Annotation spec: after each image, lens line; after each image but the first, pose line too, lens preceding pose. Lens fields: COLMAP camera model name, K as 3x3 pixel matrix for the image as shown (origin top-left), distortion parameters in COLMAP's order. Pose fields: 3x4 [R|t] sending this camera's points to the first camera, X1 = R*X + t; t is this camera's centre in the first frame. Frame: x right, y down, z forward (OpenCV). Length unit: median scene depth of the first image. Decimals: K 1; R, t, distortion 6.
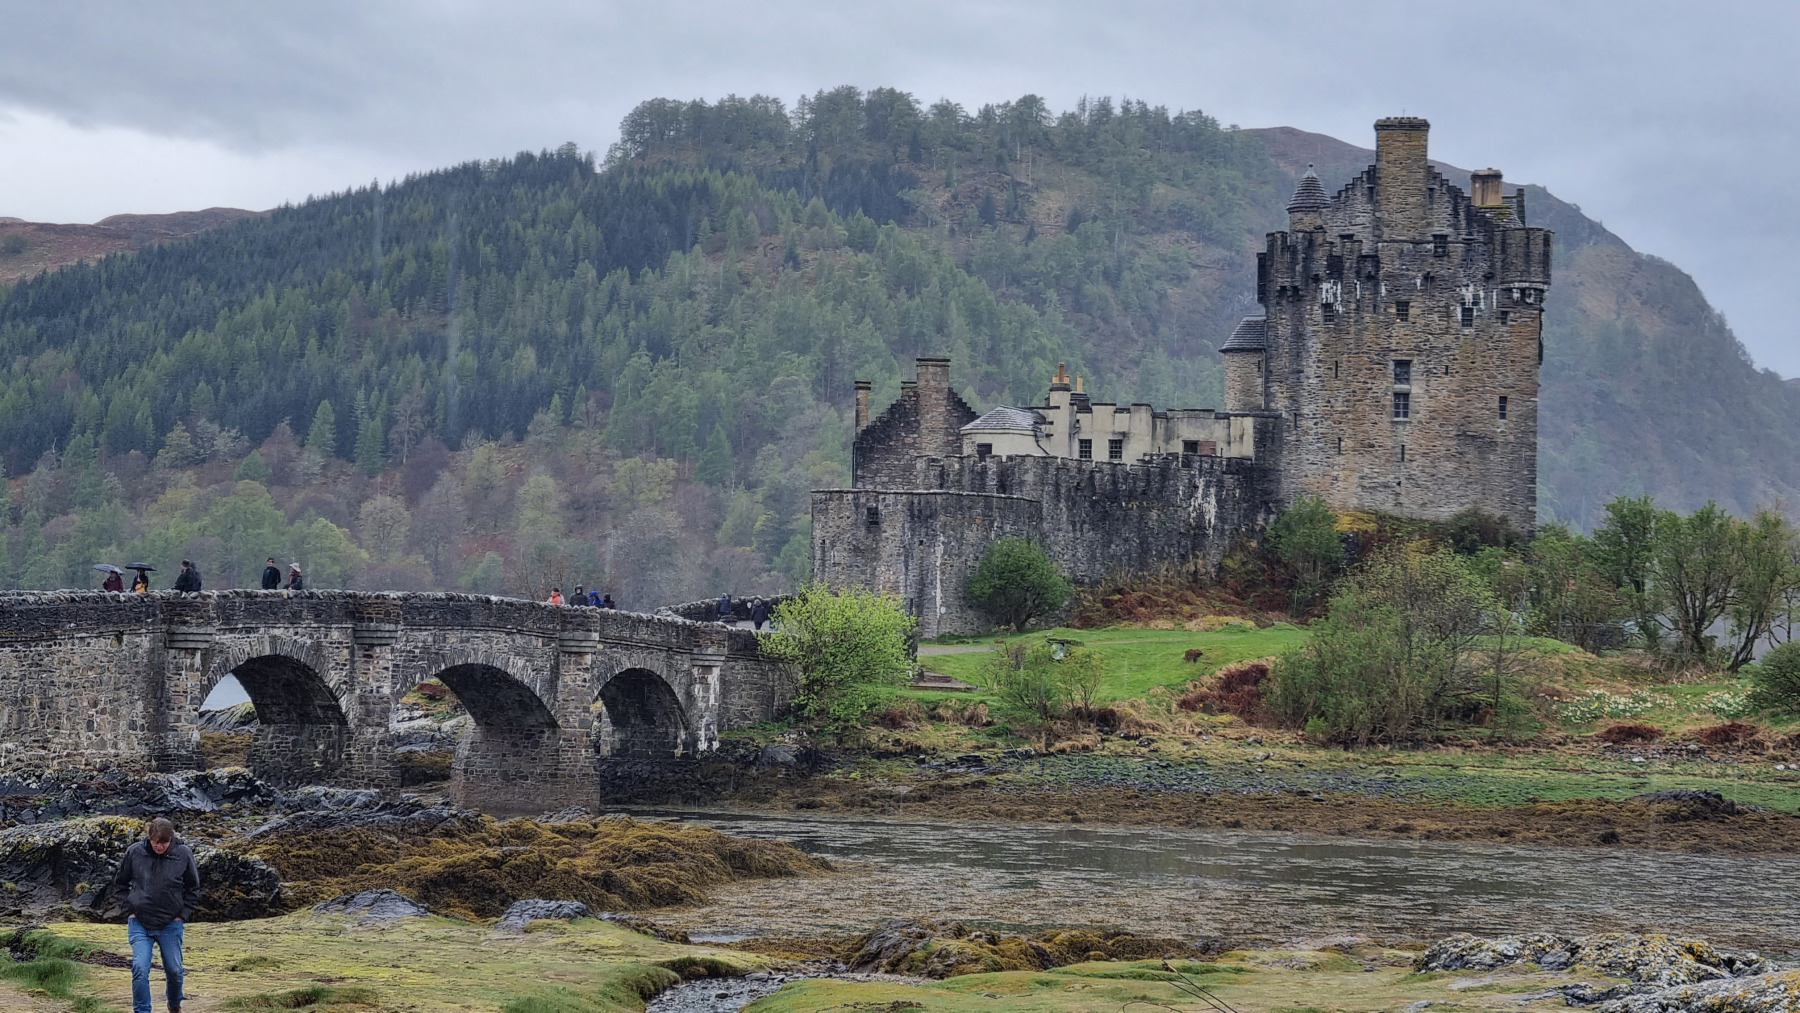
lens RADIAL K [[3397.6, 0, 868.9], [0, 3397.6, 444.9], [0, 0, 1]] dist [0.076829, 0.000000]
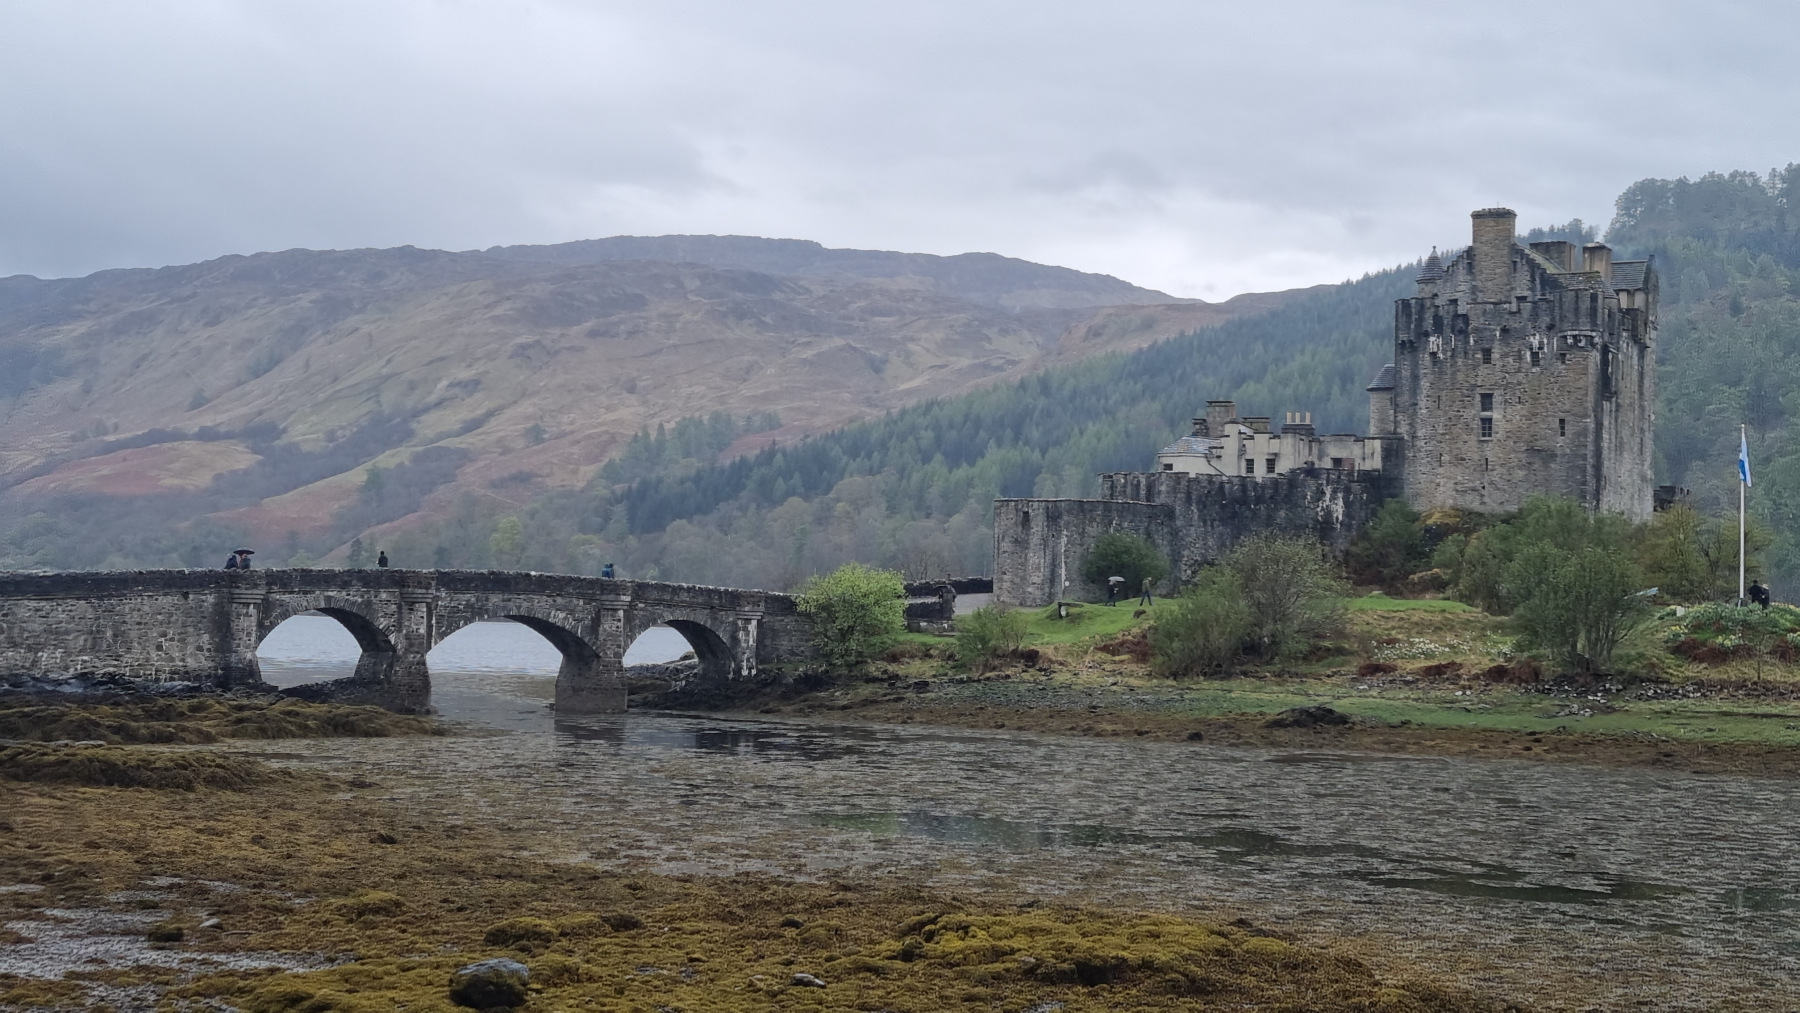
lens RADIAL K [[2703.0, 0, 883.9], [0, 2703.0, 473.4], [0, 0, 1]] dist [0.041524, 0.000000]
pose [[0.929695, -0.019623, -0.367806, 0.324041], [0.020147, 0.999794, -0.002414, 0.003781], [0.367778, -0.005166, 0.929899, -0.058276]]
